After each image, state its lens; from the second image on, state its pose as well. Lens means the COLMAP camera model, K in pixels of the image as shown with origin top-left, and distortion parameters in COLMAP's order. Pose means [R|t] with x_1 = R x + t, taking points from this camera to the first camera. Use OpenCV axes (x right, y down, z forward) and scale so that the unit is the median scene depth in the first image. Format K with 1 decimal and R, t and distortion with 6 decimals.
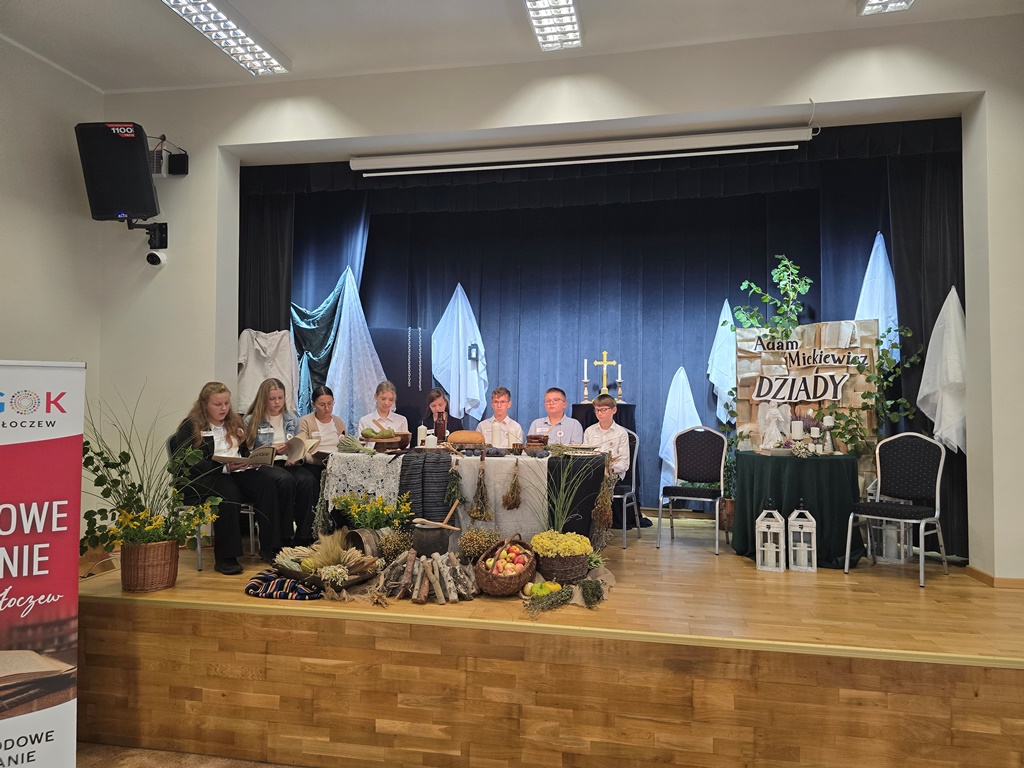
lens RADIAL K [[691.4, 0, 504.2], [0, 691.4, 384.6], [0, 0, 1]] dist [0.054593, -0.049898]
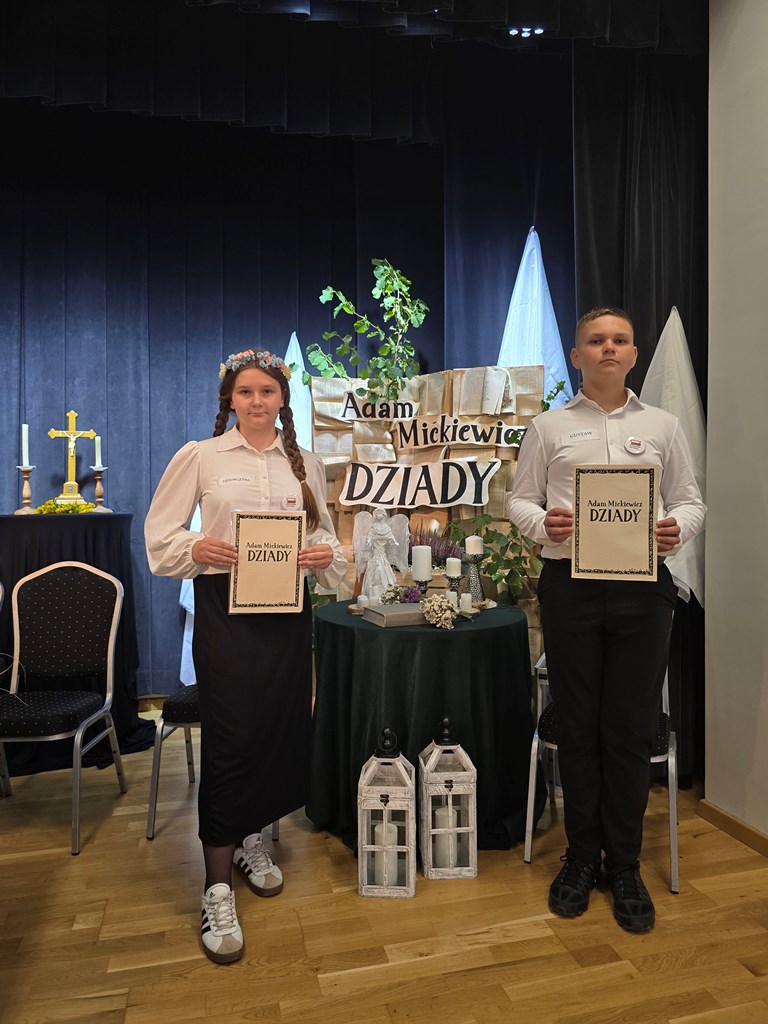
lens RADIAL K [[691.4, 0, 392.1], [0, 691.4, 505.6], [0, 0, 1]] dist [0.054593, -0.049898]
pose [[0.899566, -0.014427, 0.436547, 0.178063], [-0.006069, 0.998945, 0.045518, -0.003575], [-0.436743, -0.043596, 0.898529, 0.565669]]
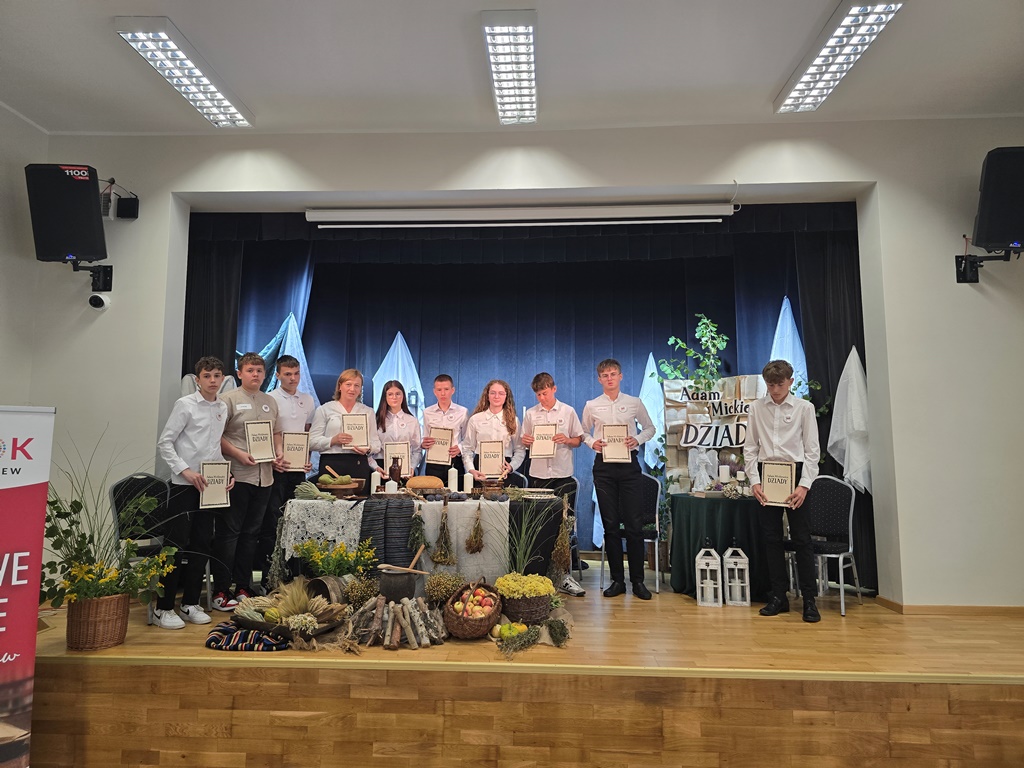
lens RADIAL K [[689.0, 0, 500.1], [0, 689.0, 376.7], [0, 0, 1]] dist [0.047613, -0.043415]
pose [[0.989939, 0.013440, 0.140853, -0.086330], [-0.002183, 0.996810, -0.079775, 0.001144], [-0.141476, 0.078665, 0.986811, -0.032831]]
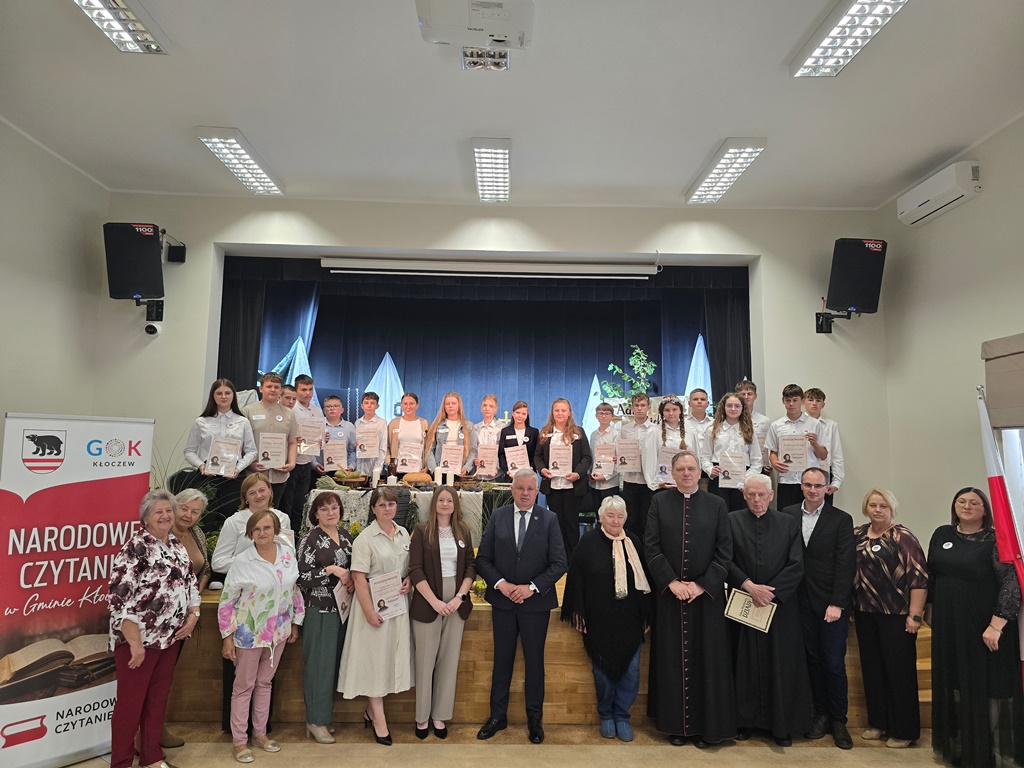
lens RADIAL K [[683.0, 0, 508.2], [0, 683.0, 379.6], [0, 0, 1]] dist [0.057467, -0.069511]
pose [[0.976796, 0.032695, 0.211662, -0.160346], [-0.015985, 0.996652, -0.080183, -0.007969], [-0.213575, 0.074939, 0.974048, -0.313735]]
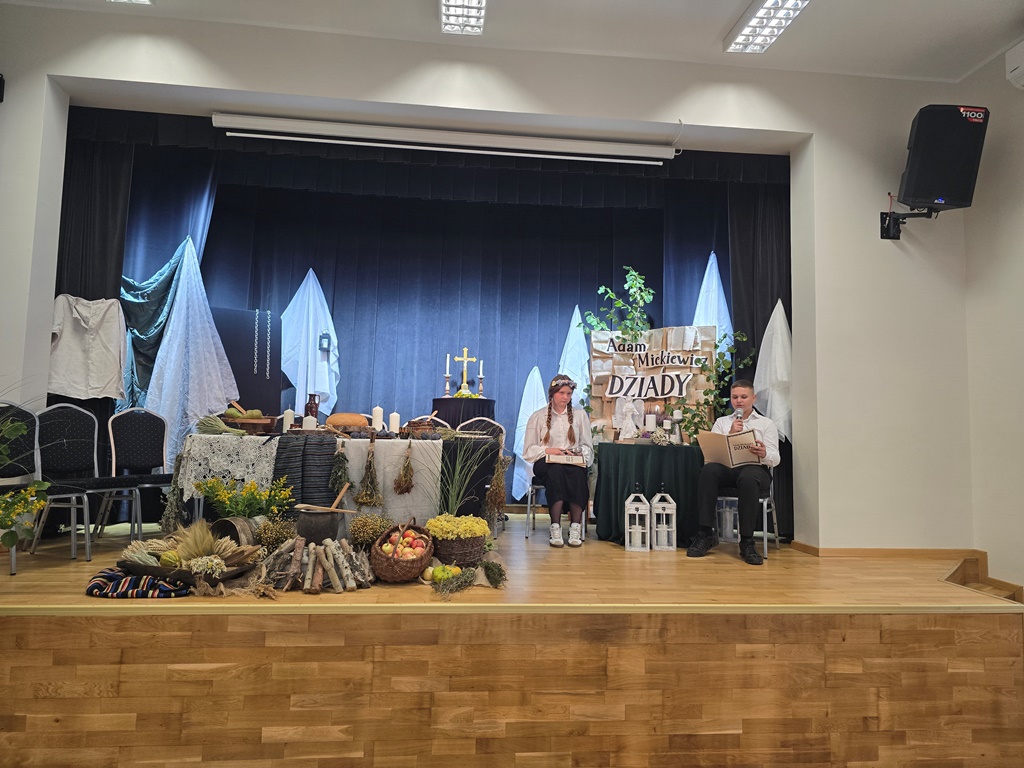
lens RADIAL K [[686.2, 0, 506.2], [0, 686.2, 374.2], [0, 0, 1]] dist [0.051156, -0.044129]
pose [[0.954051, 0.041873, 0.296705, -0.122323], [-0.028139, 0.998332, -0.050410, 0.052790], [-0.298321, 0.039745, 0.953638, 0.046041]]
